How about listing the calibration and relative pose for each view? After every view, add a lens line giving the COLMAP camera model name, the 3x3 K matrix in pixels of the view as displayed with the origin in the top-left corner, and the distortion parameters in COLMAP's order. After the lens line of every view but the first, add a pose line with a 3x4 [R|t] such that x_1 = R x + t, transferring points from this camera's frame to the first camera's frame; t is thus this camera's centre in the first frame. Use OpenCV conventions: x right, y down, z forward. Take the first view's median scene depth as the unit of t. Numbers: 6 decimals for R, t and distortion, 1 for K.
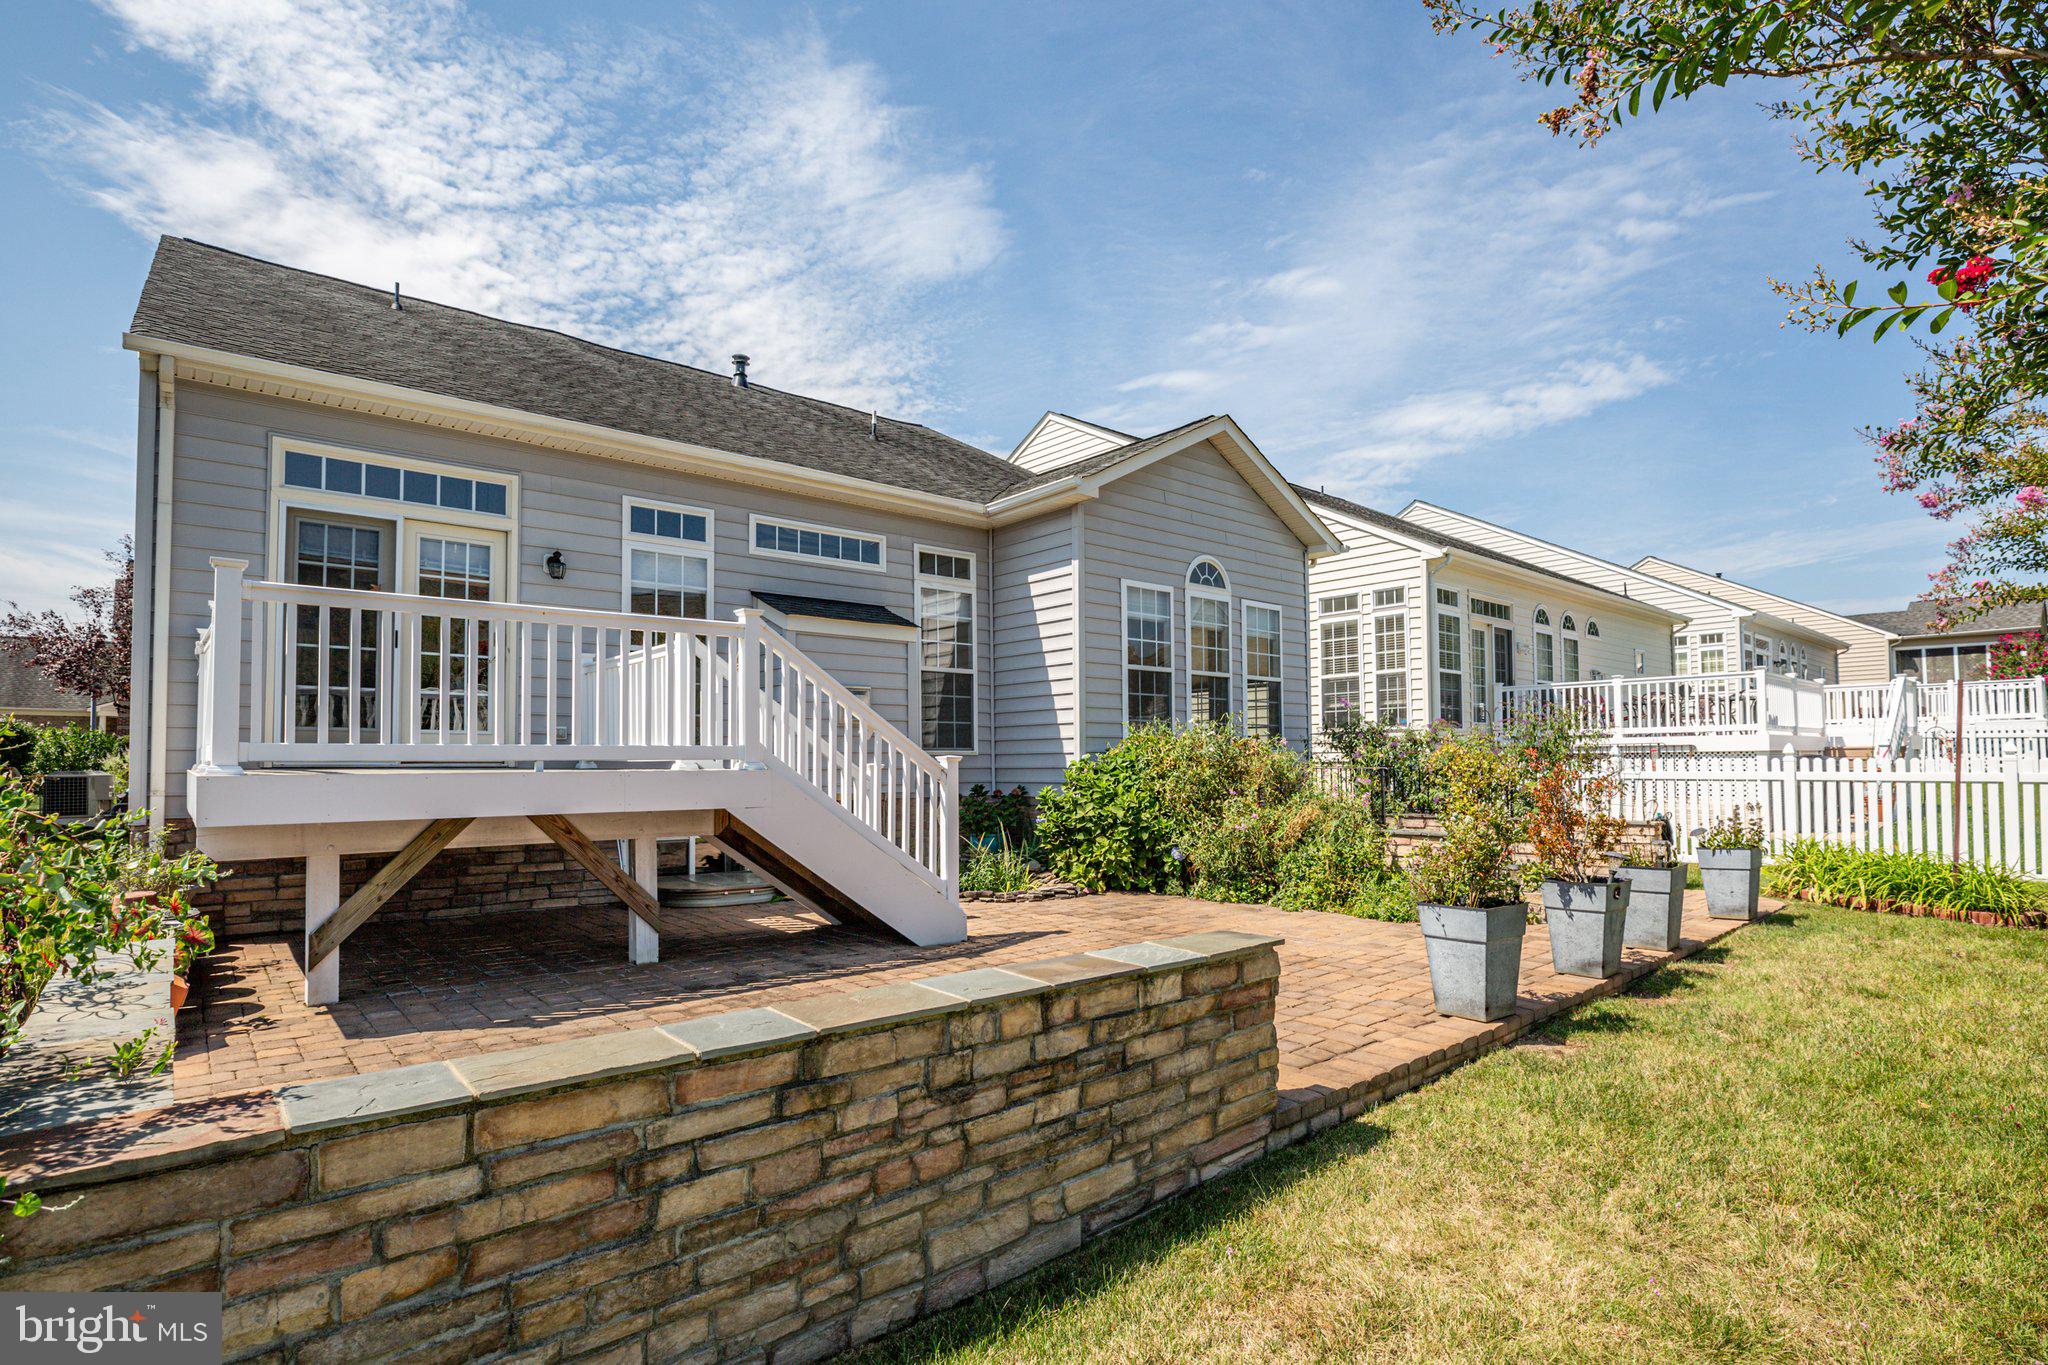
lens RADIAL K [[985.2, 0, 1018.8], [0, 985.2, 749.2], [0, 0, 1]] dist [-0.043578, 0.015069]
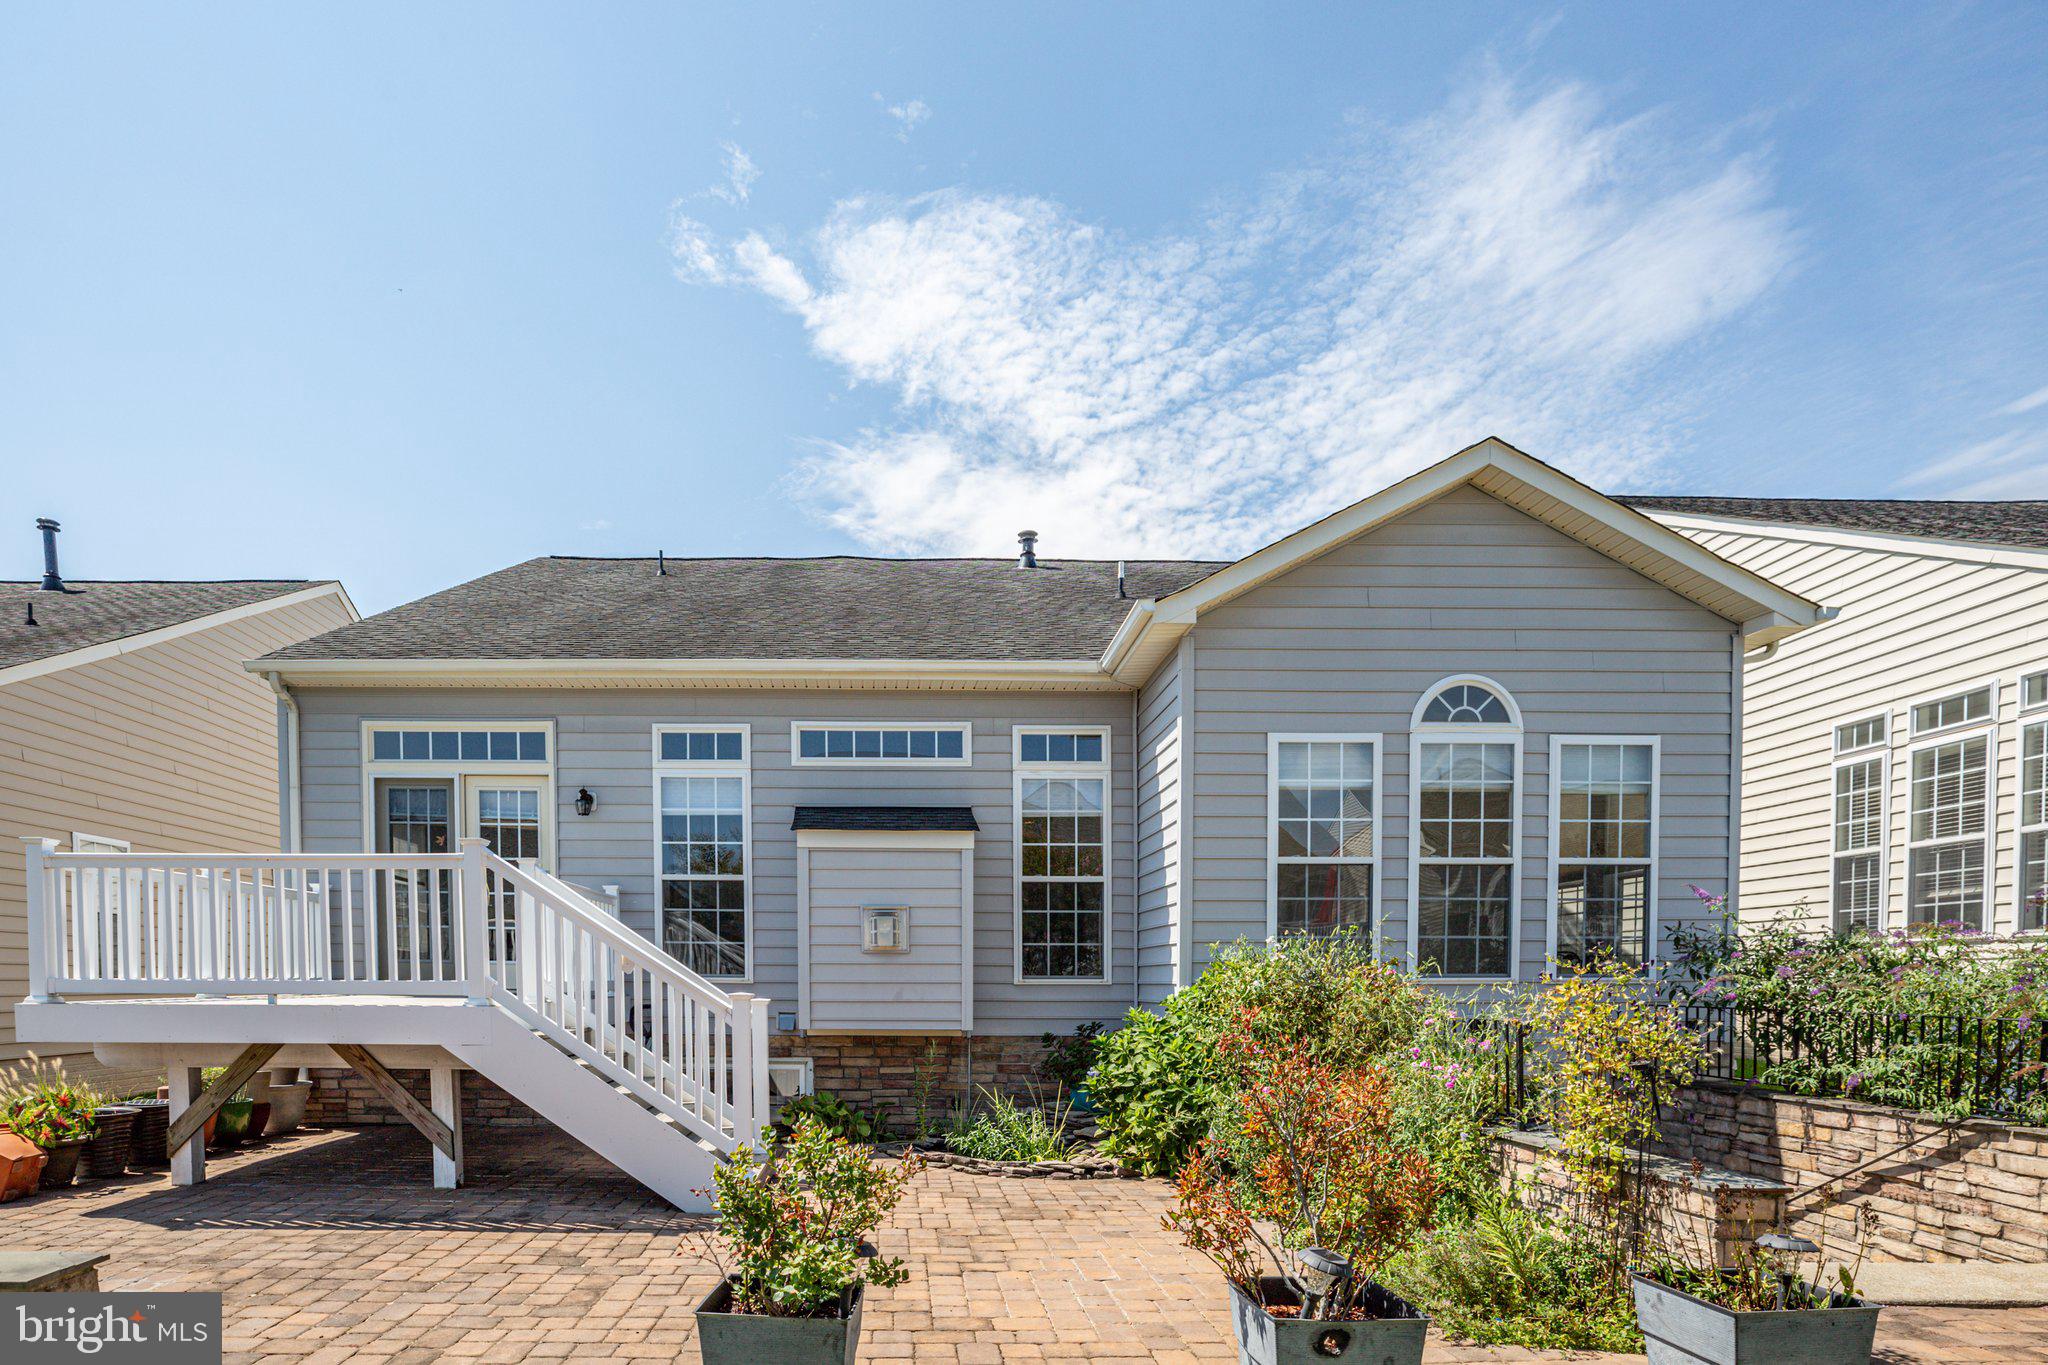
lens RADIAL K [[1059.2, 0, 943.6], [0, 1059.2, 1007.4], [0, 0, 1]] dist [-0.007812, -0.000929]
pose [[0.776664, 0.020941, -0.629567, 0.281490], [0.004011, 0.999263, 0.038186, -0.005504], [0.629903, -0.032183, 0.776007, 0.184129]]
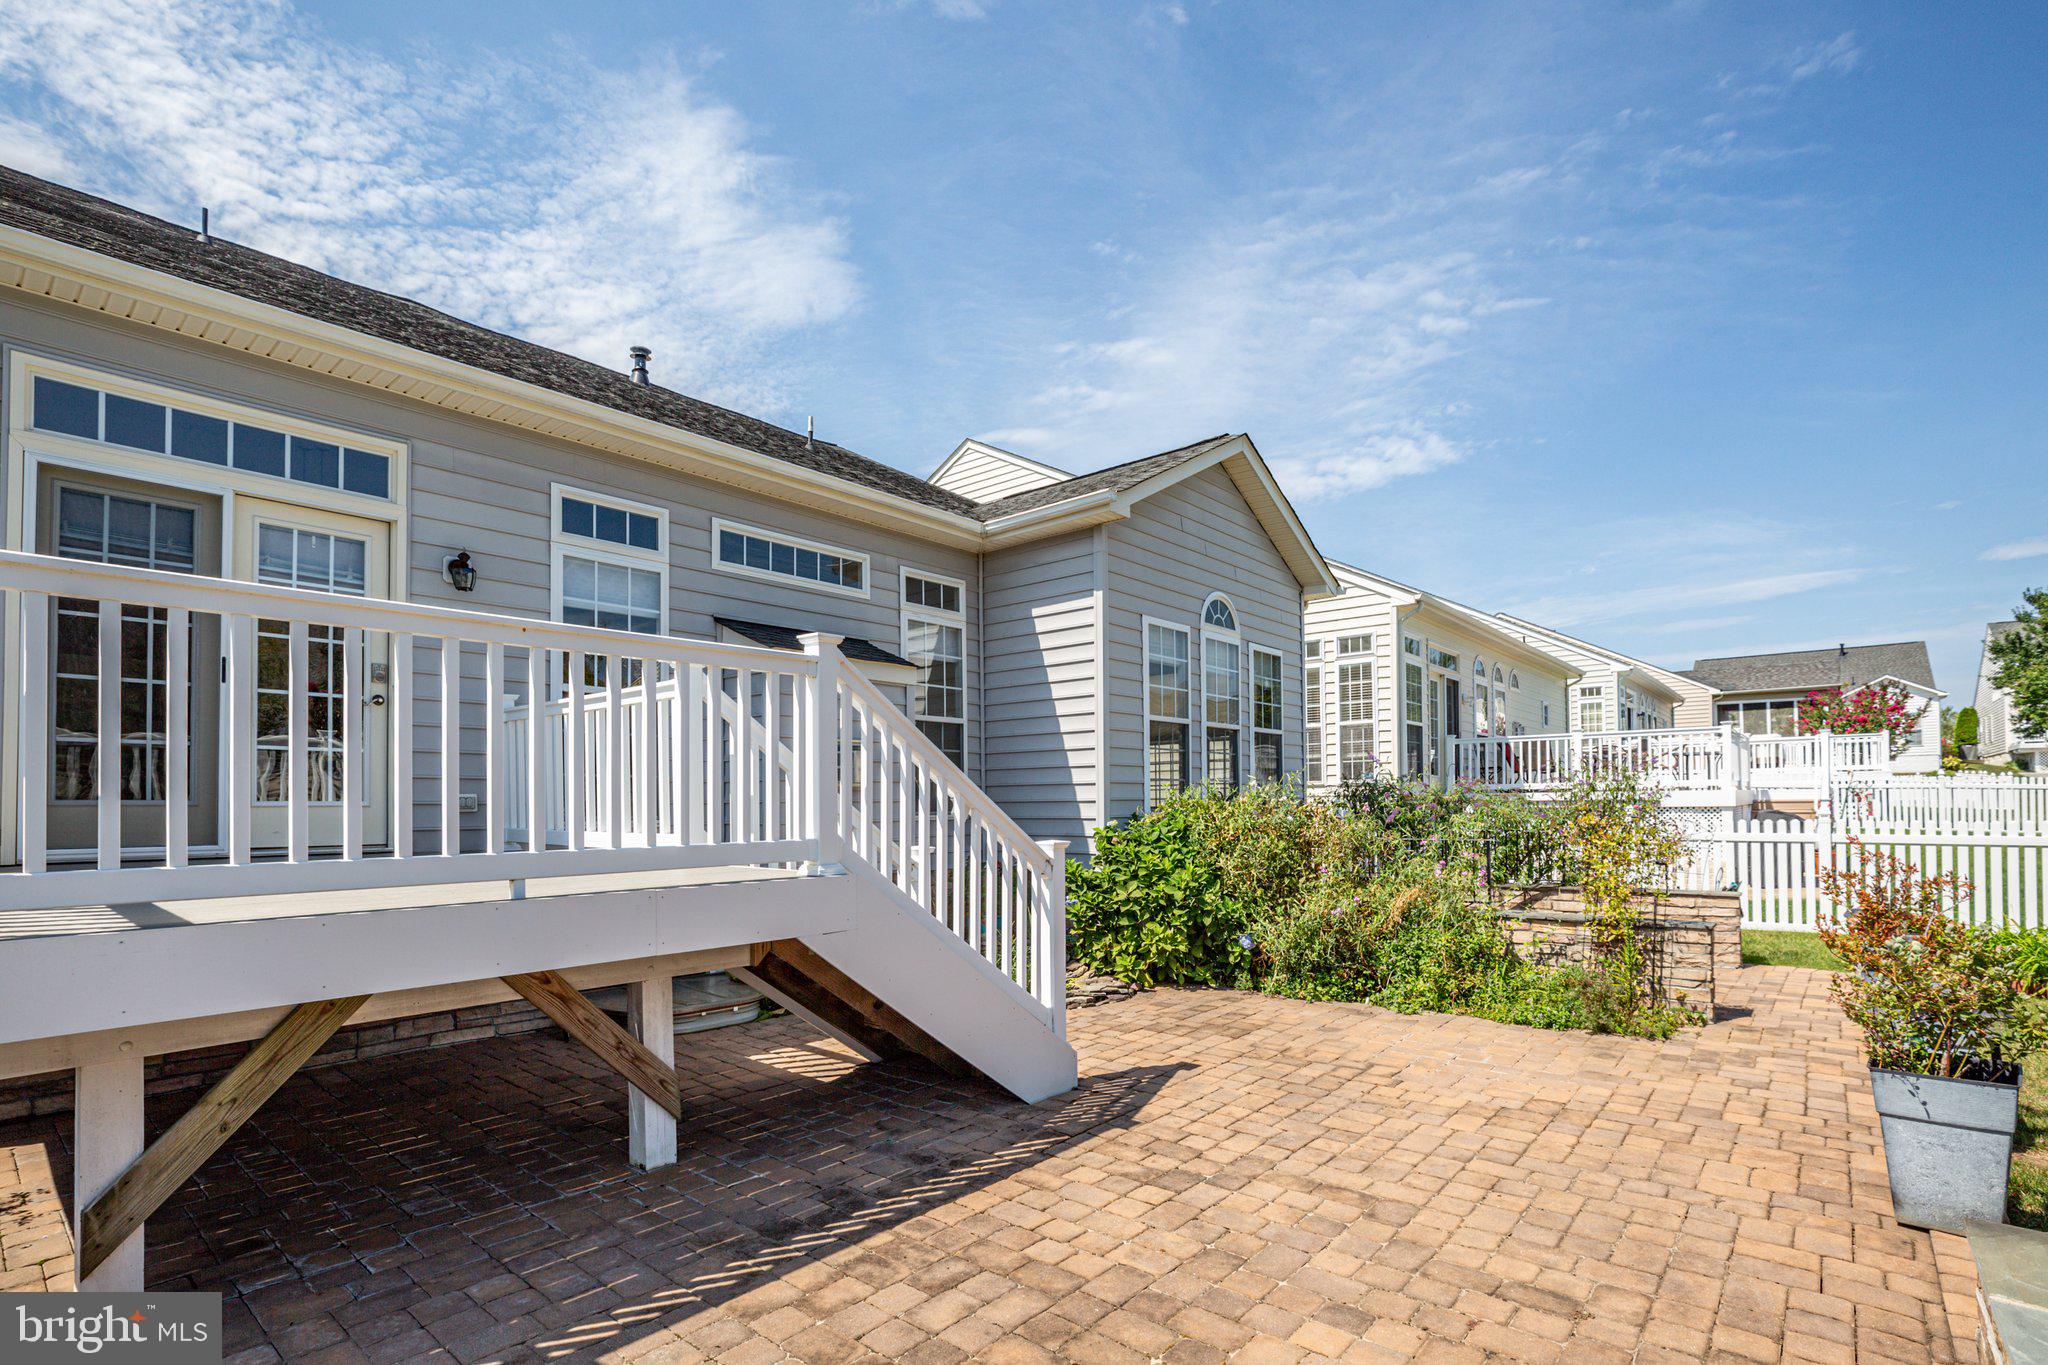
lens RADIAL K [[959.5, 0, 1004.7], [0, 959.5, 776.6], [0, 0, 1]] dist [-0.036329, 0.009038]
pose [[0.990600, 0.001780, 0.136781, -0.088379], [0.000260, 0.999889, -0.014899, -0.013349], [-0.136792, 0.014794, 0.990489, 0.130101]]
